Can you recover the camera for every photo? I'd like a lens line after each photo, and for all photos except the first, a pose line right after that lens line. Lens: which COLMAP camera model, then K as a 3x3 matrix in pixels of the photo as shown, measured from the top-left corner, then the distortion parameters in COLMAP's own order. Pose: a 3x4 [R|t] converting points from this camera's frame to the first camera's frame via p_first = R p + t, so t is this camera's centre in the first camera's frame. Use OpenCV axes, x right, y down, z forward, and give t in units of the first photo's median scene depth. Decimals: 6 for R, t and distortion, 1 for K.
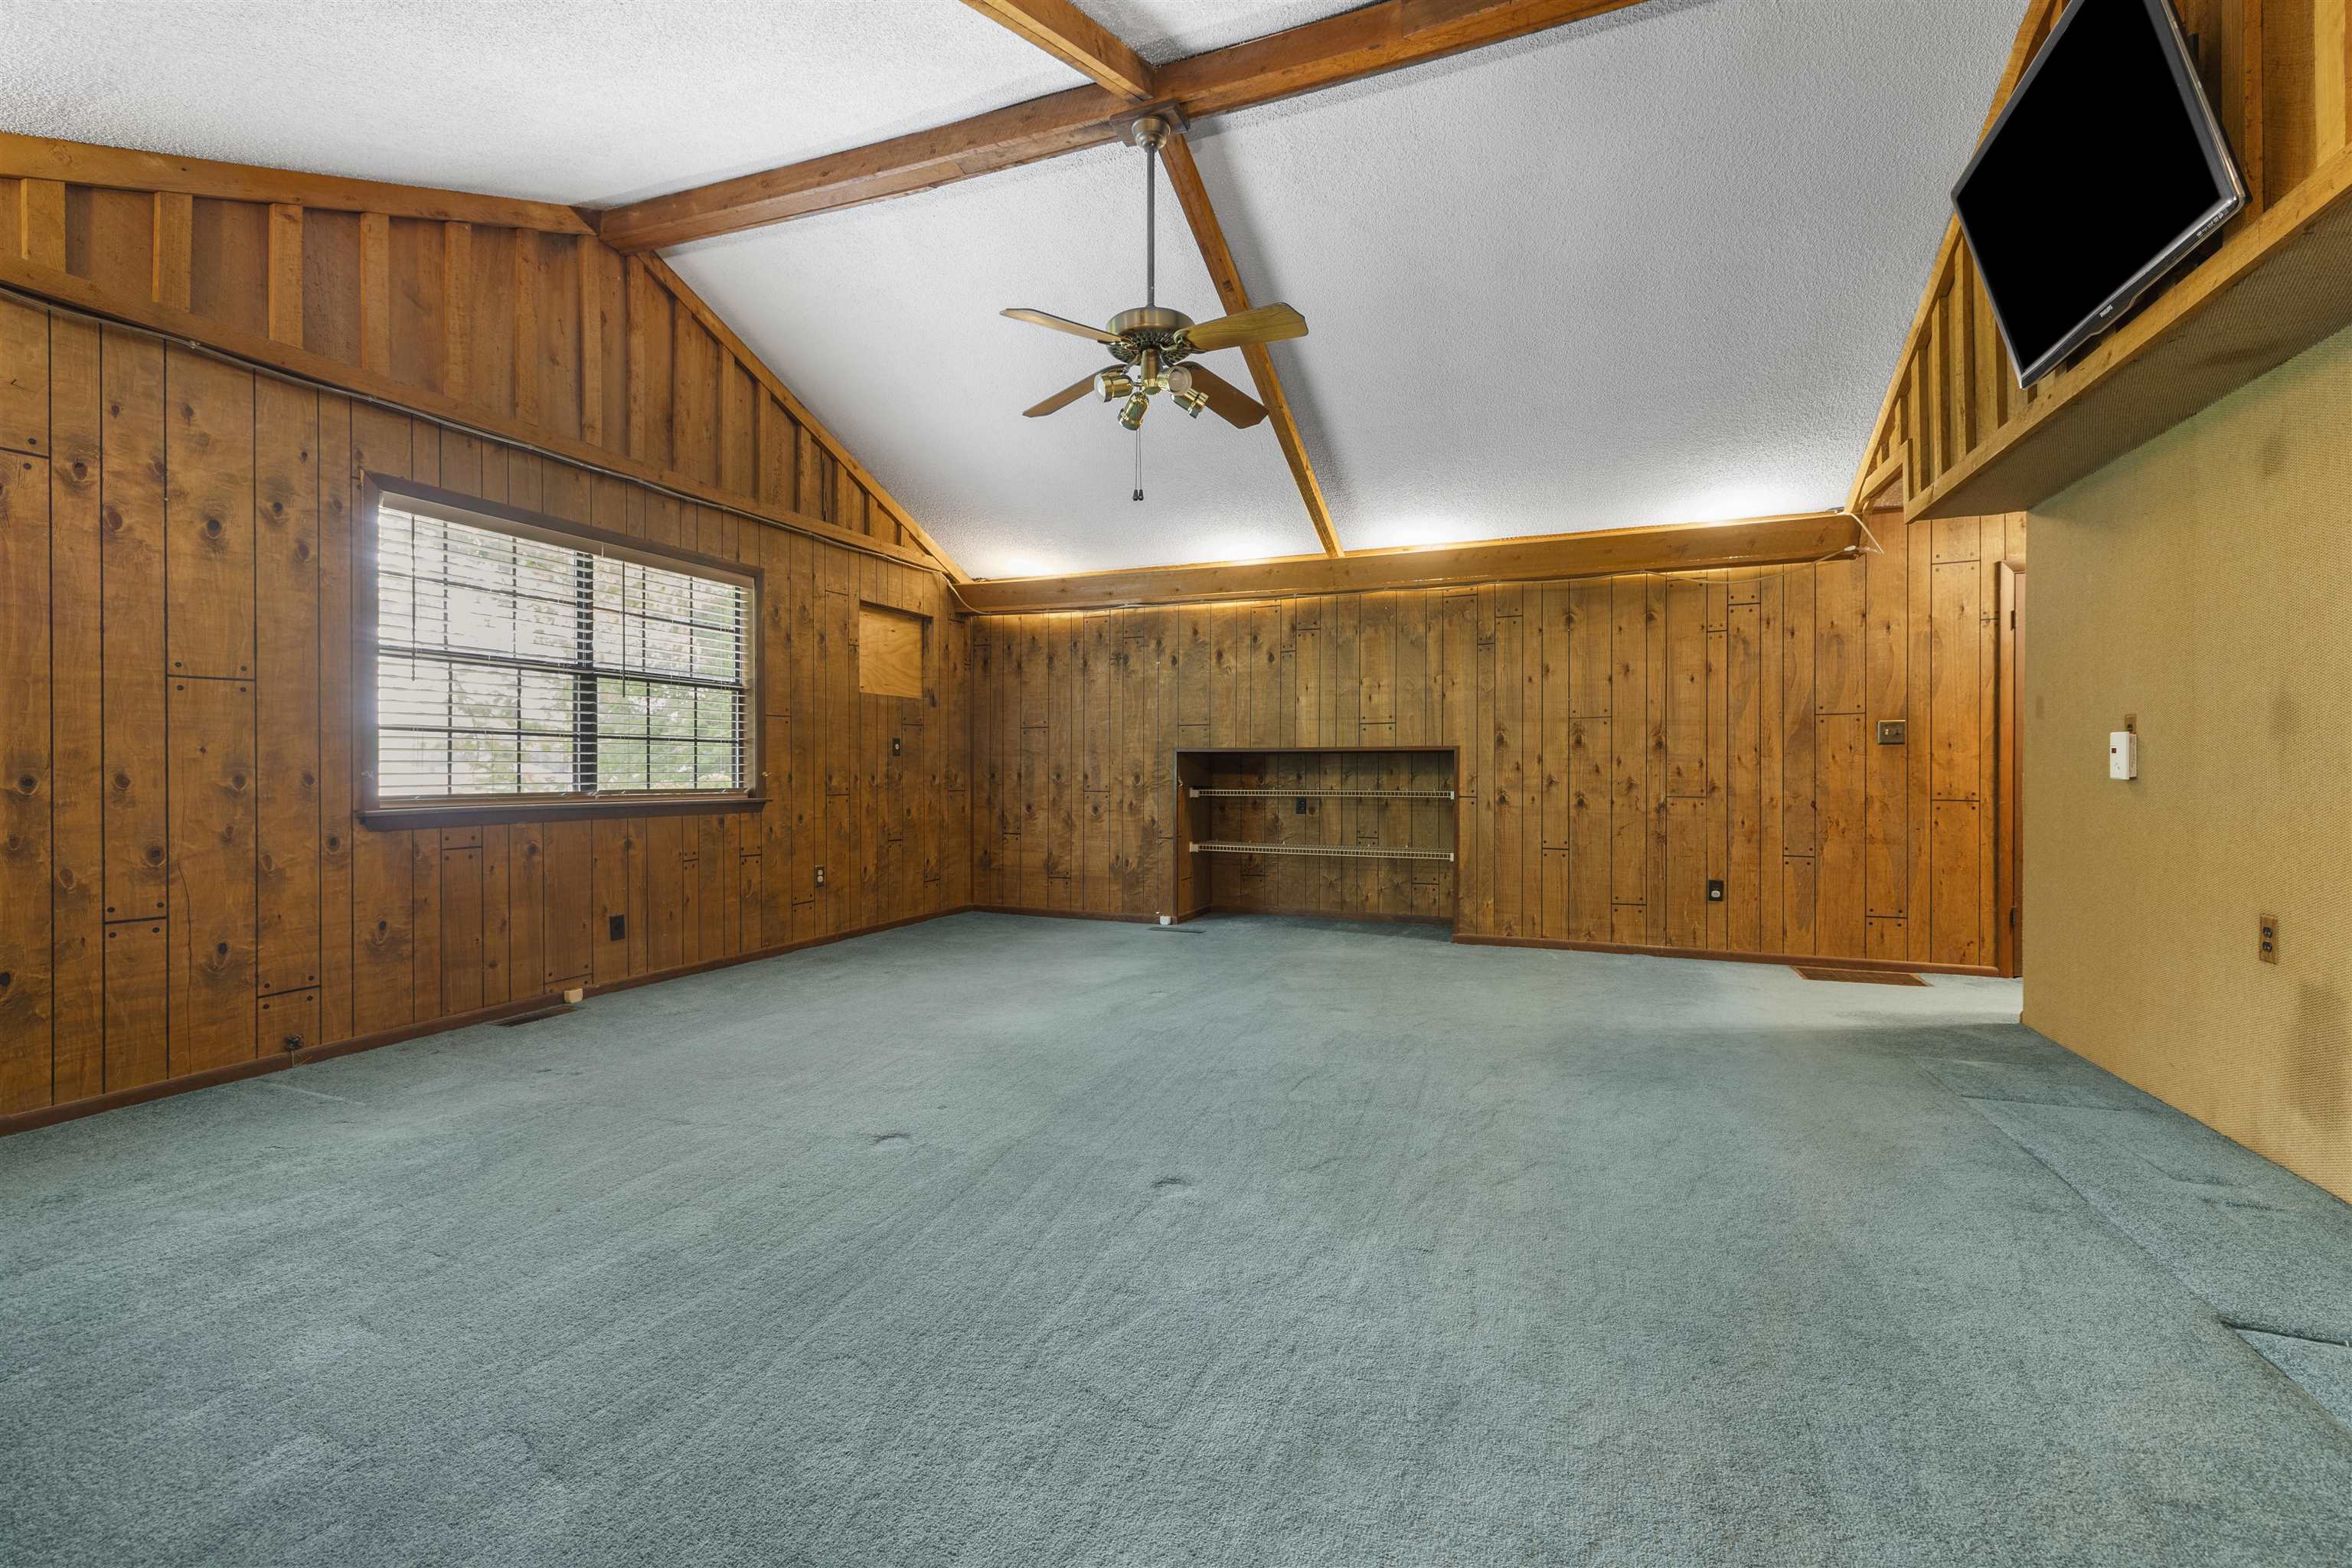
lens RADIAL K [[1002.5, 0, 1184.8], [0, 1002.5, 775.7], [0, 0, 1]] dist [0.006691, -0.001563]
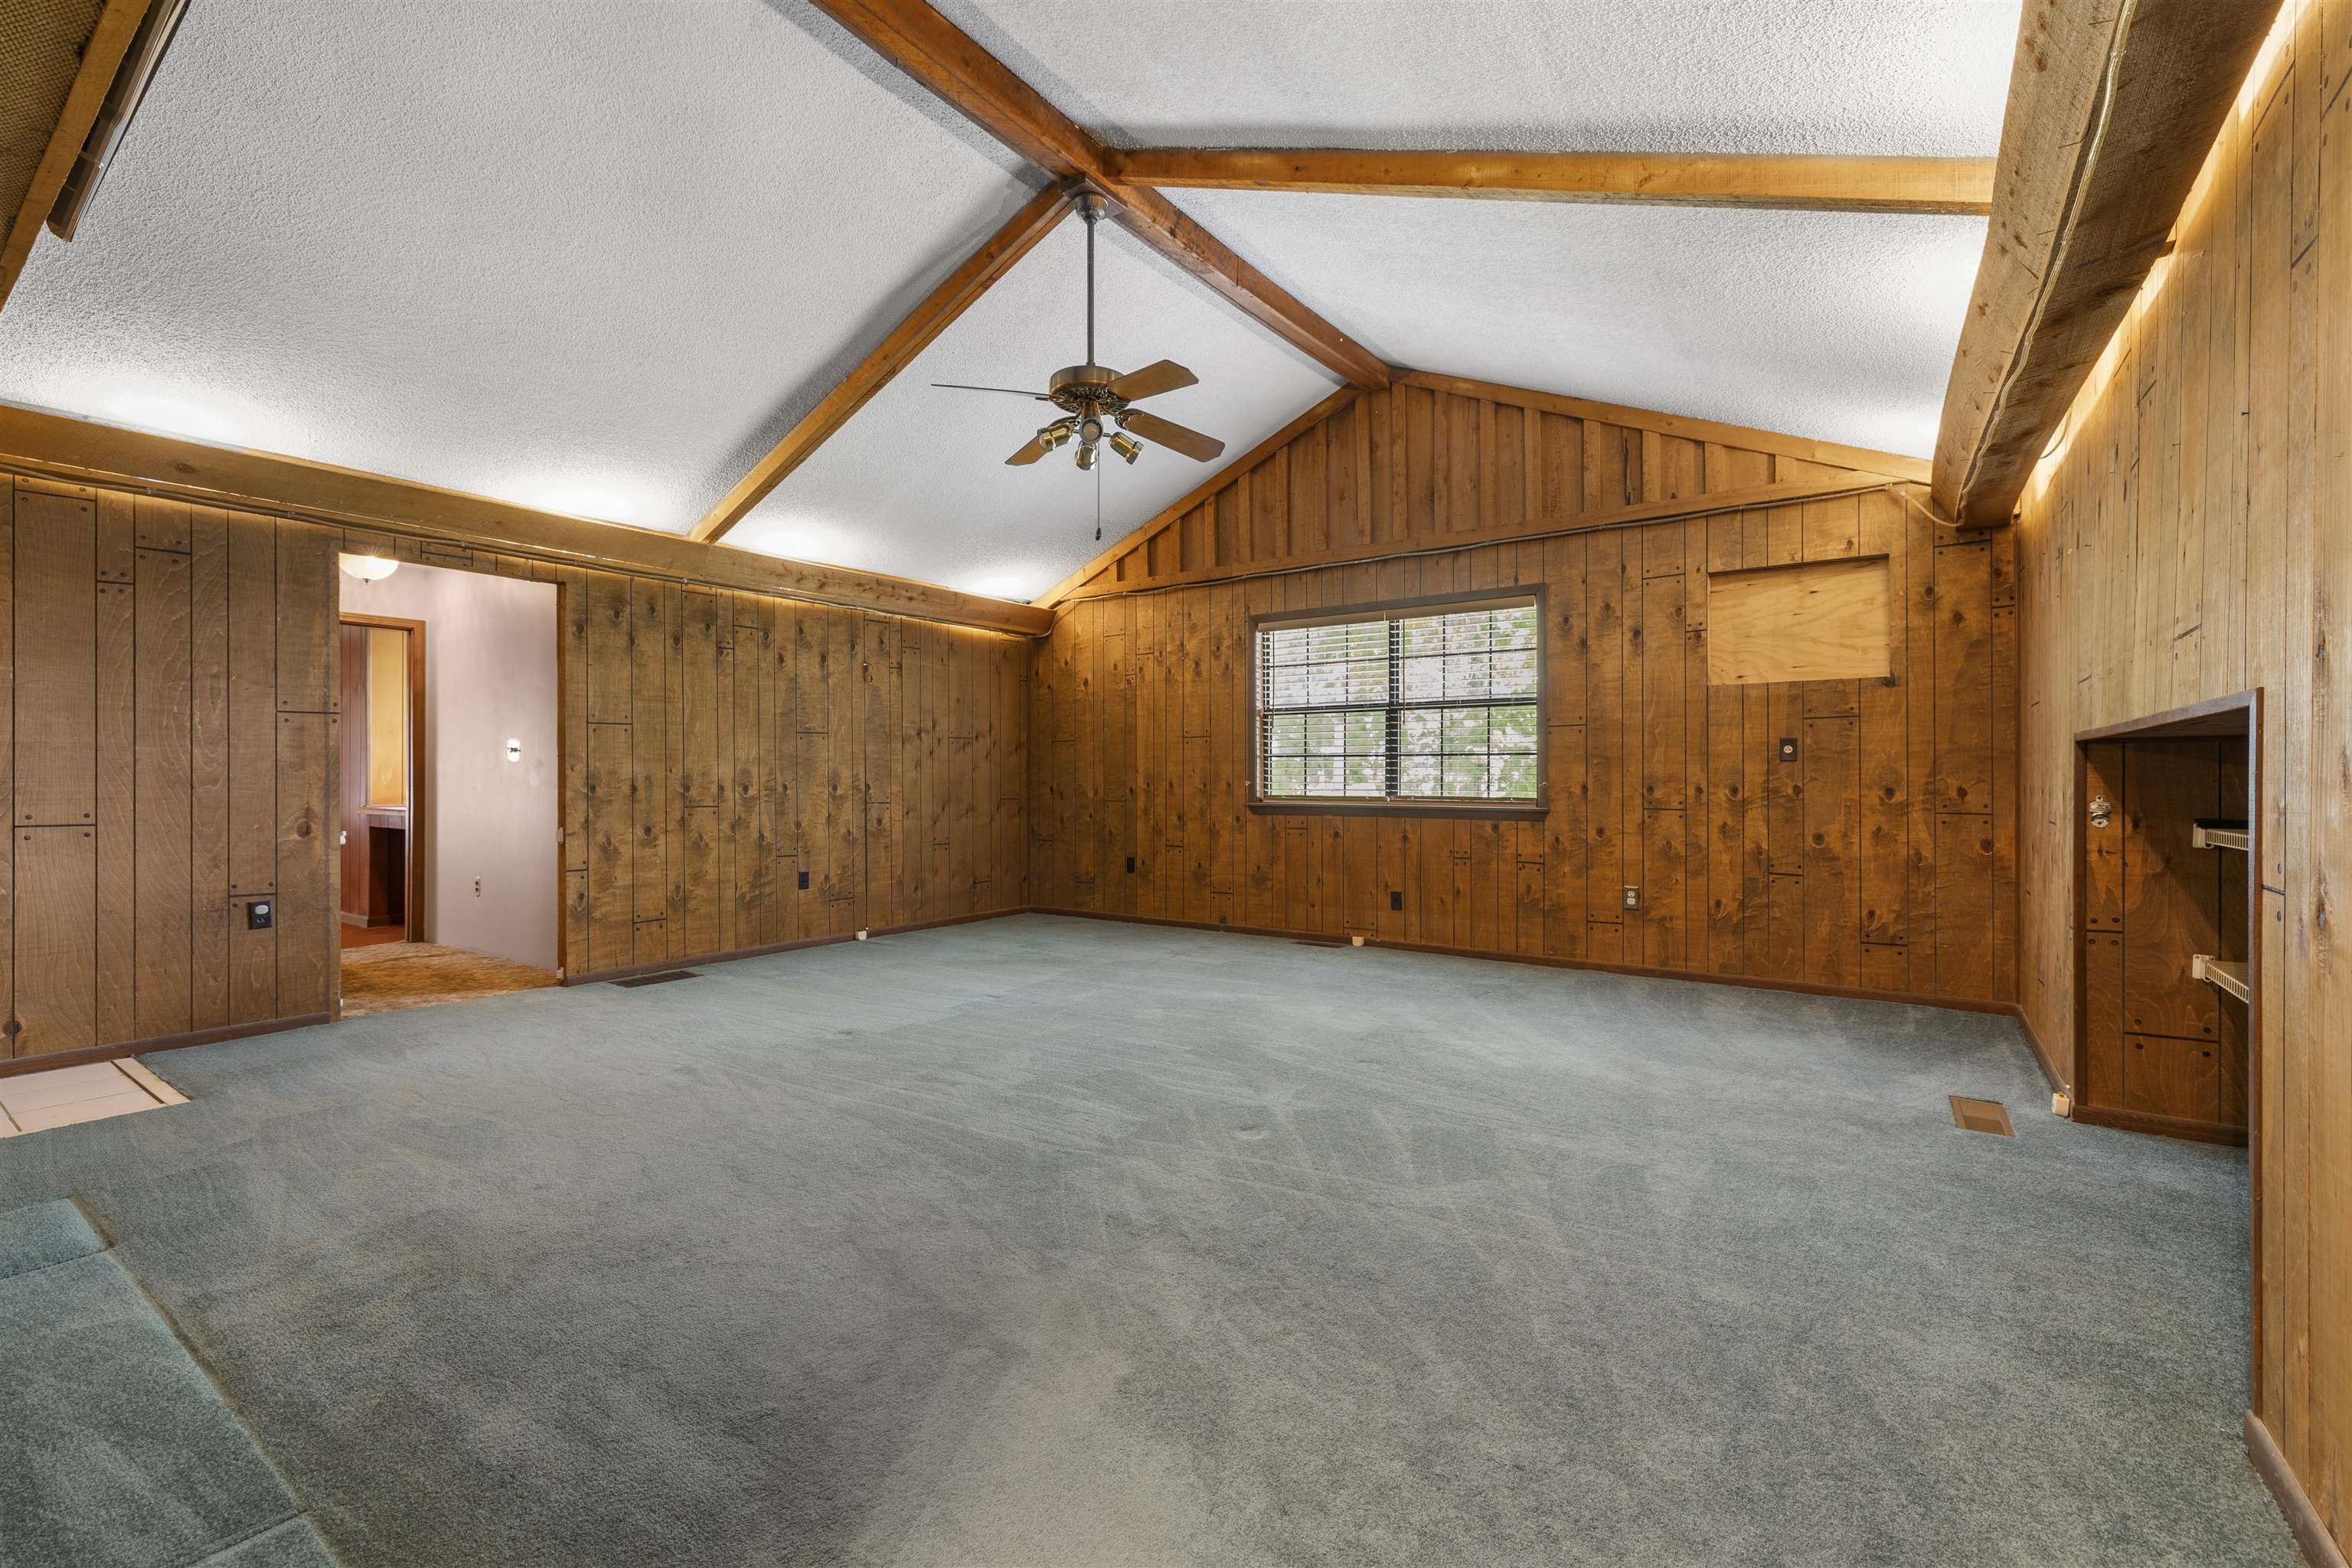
lens RADIAL K [[1002.5, 0, 1177.4], [0, 1002.5, 769.9], [0, 0, 1]] dist [0.006691, -0.001563]
pose [[-0.240518, -0.002815, -0.970641, 0.760216], [-0.000886, 0.999996, -0.002681, -0.015412], [0.970644, 0.000216, -0.240519, 1.020091]]
